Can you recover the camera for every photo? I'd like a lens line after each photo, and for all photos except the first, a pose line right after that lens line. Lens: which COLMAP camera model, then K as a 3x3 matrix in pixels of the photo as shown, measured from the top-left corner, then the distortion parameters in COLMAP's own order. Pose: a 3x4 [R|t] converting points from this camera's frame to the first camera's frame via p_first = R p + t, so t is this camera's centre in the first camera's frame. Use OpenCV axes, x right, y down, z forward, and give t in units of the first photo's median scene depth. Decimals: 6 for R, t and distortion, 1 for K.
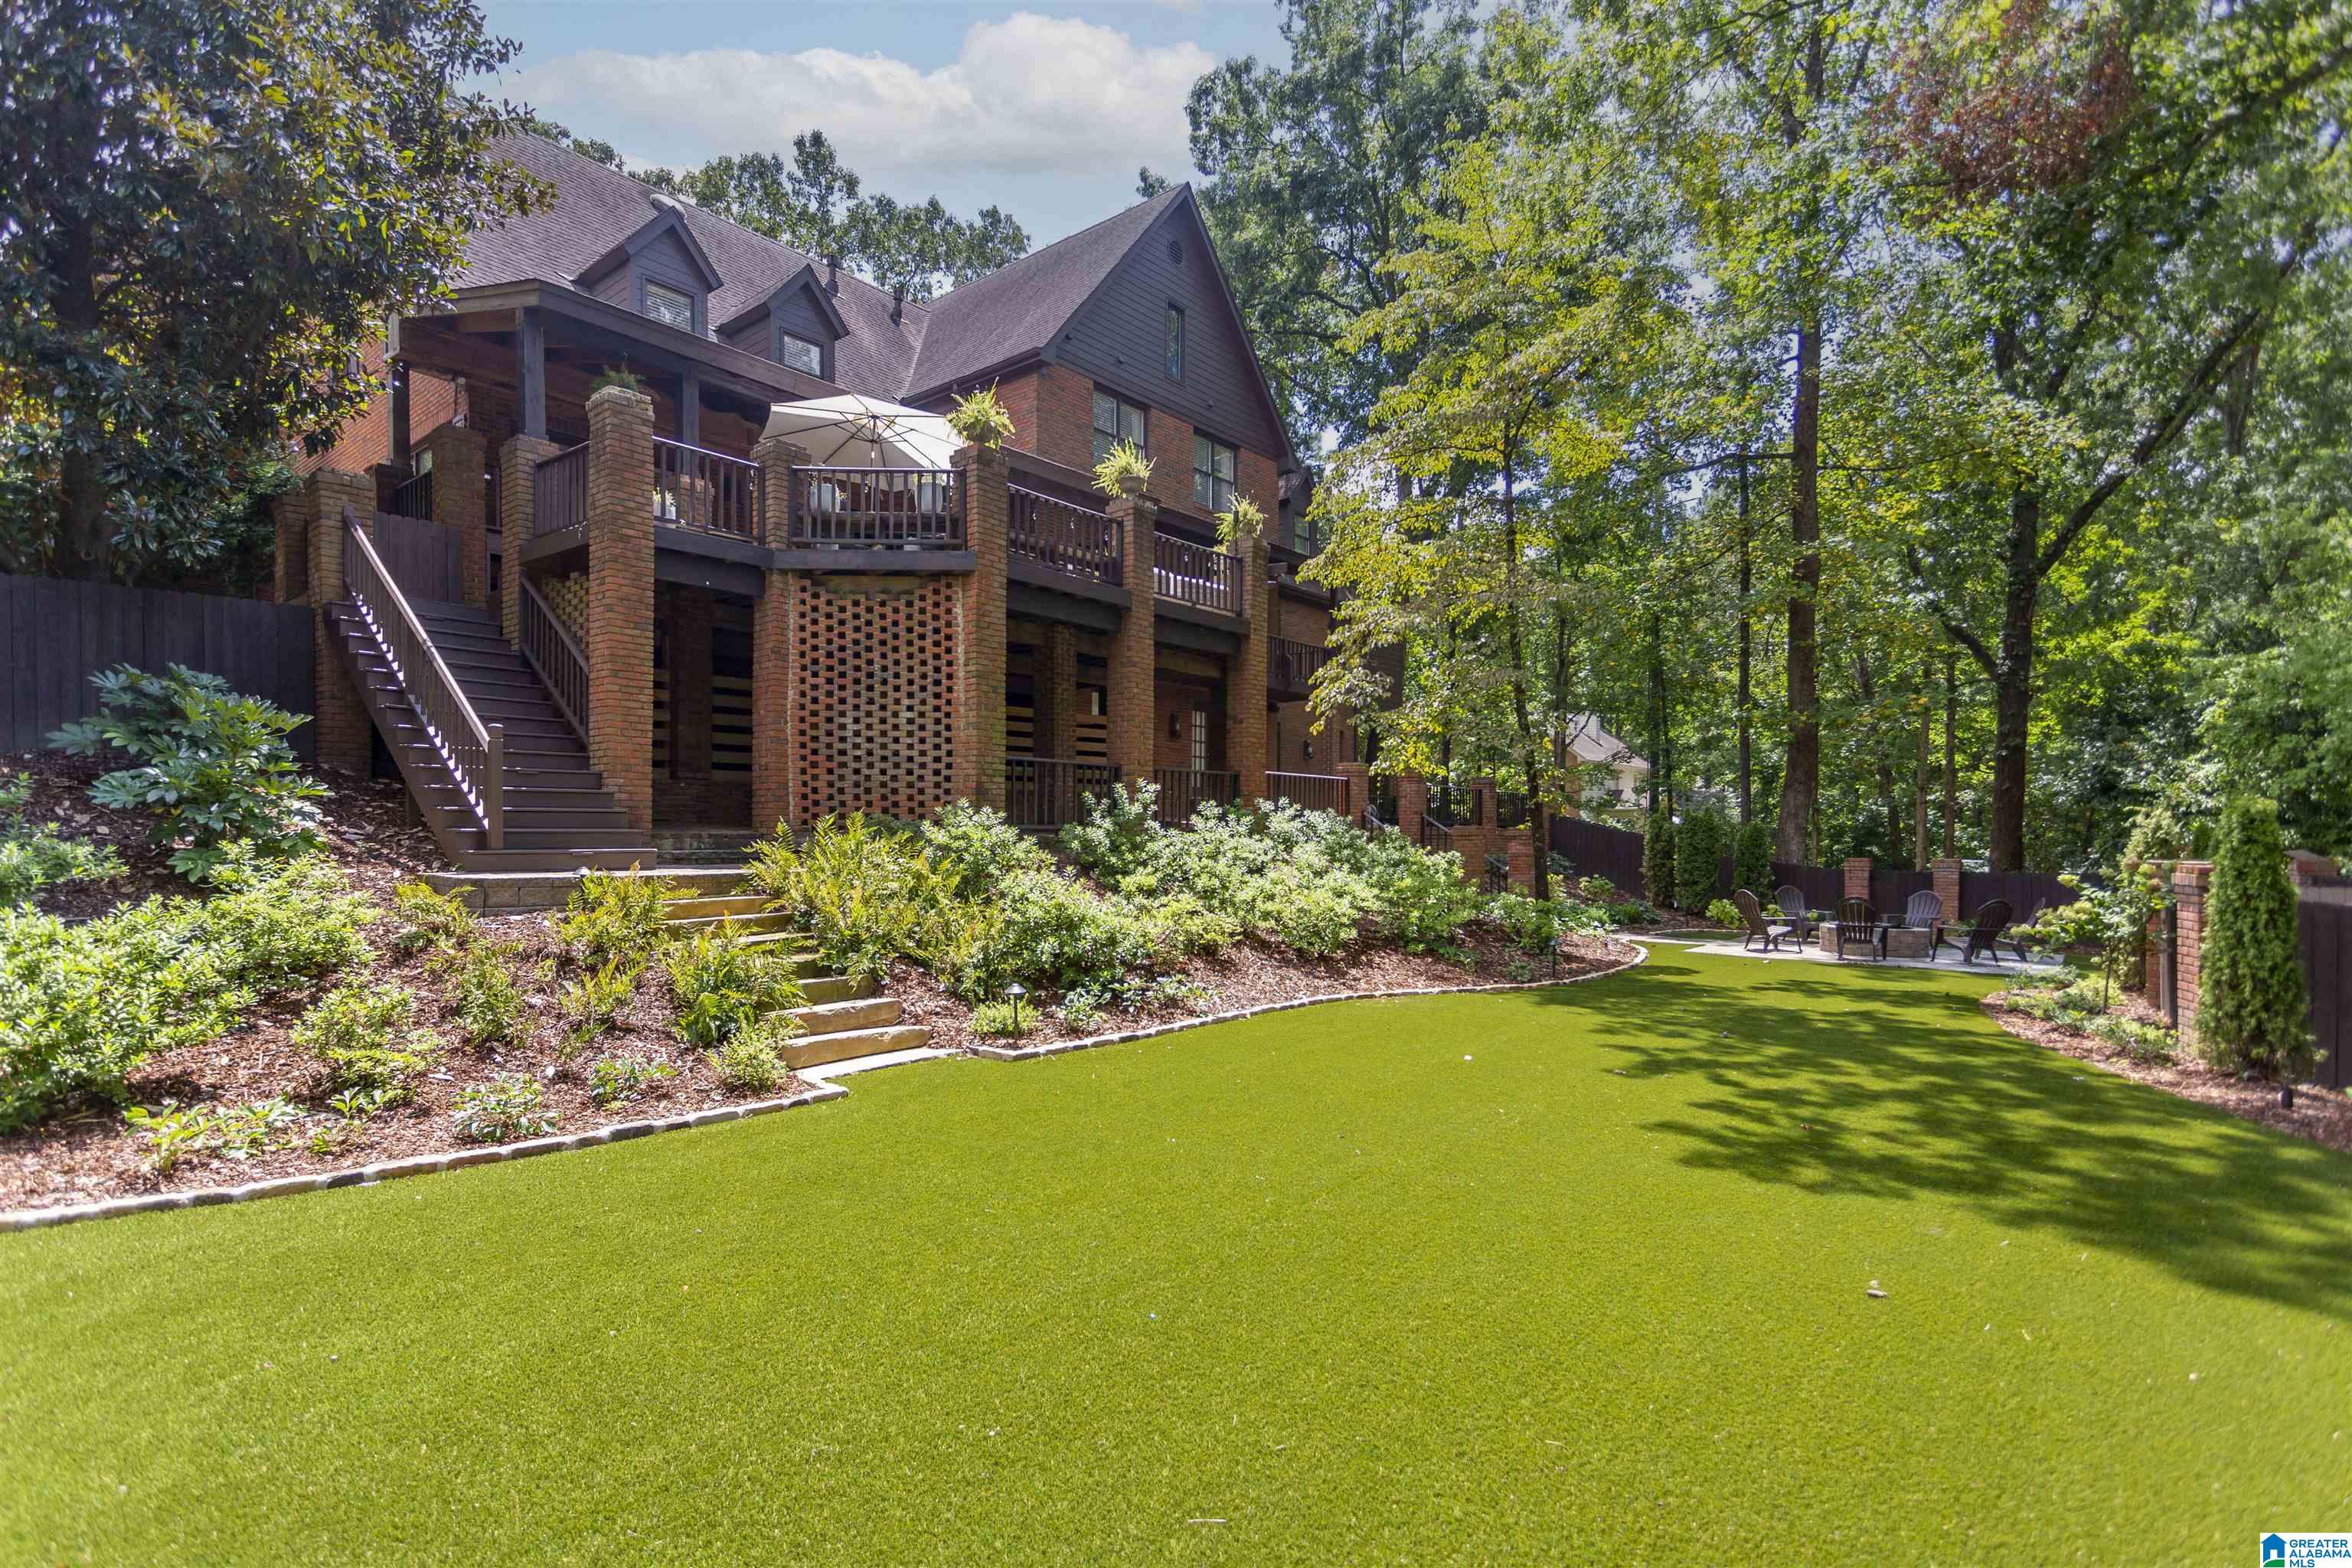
lens RADIAL K [[1128.2, 0, 1187.6], [0, 1128.2, 859.2], [0, 0, 1]] dist [0.009532, -0.001921]
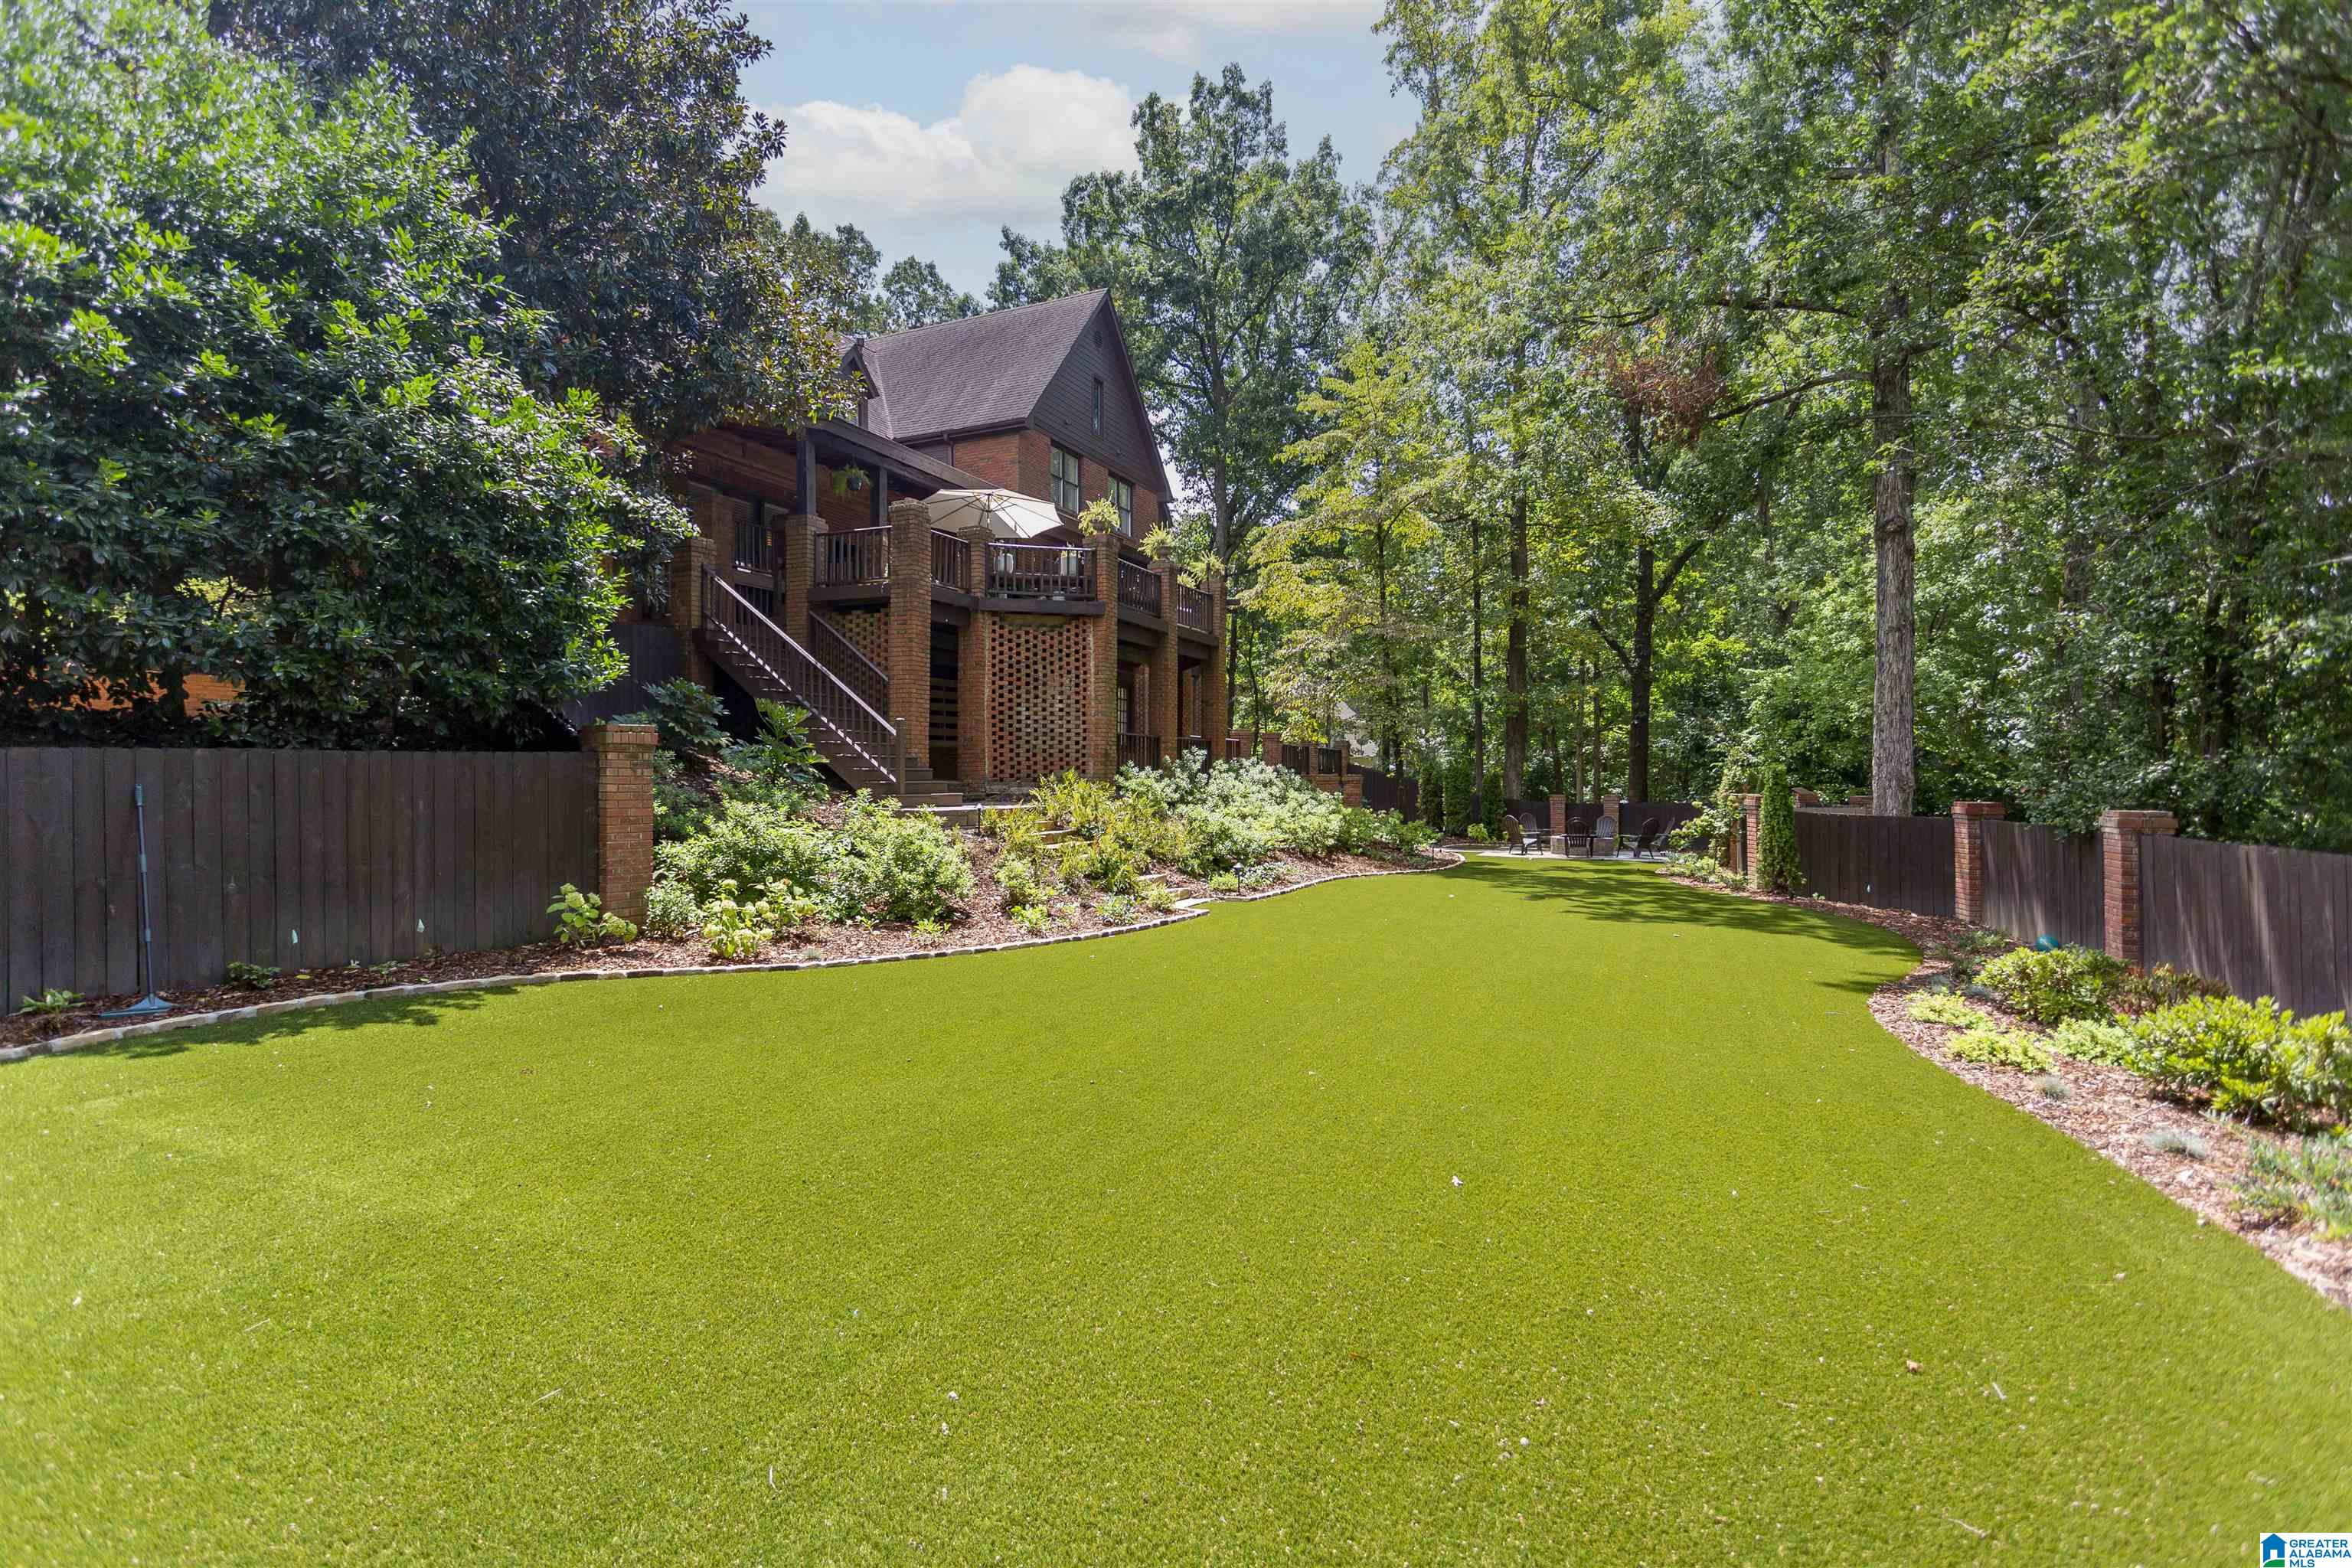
lens RADIAL K [[1128.2, 0, 1173.6], [0, 1128.2, 782.3], [0, 0, 1]] dist [0.009532, -0.001921]
pose [[0.965811, -0.003845, 0.259220, -0.425756], [0.008315, 0.999835, -0.016149, 0.003271], [-0.259115, 0.017752, 0.965683, -0.456316]]
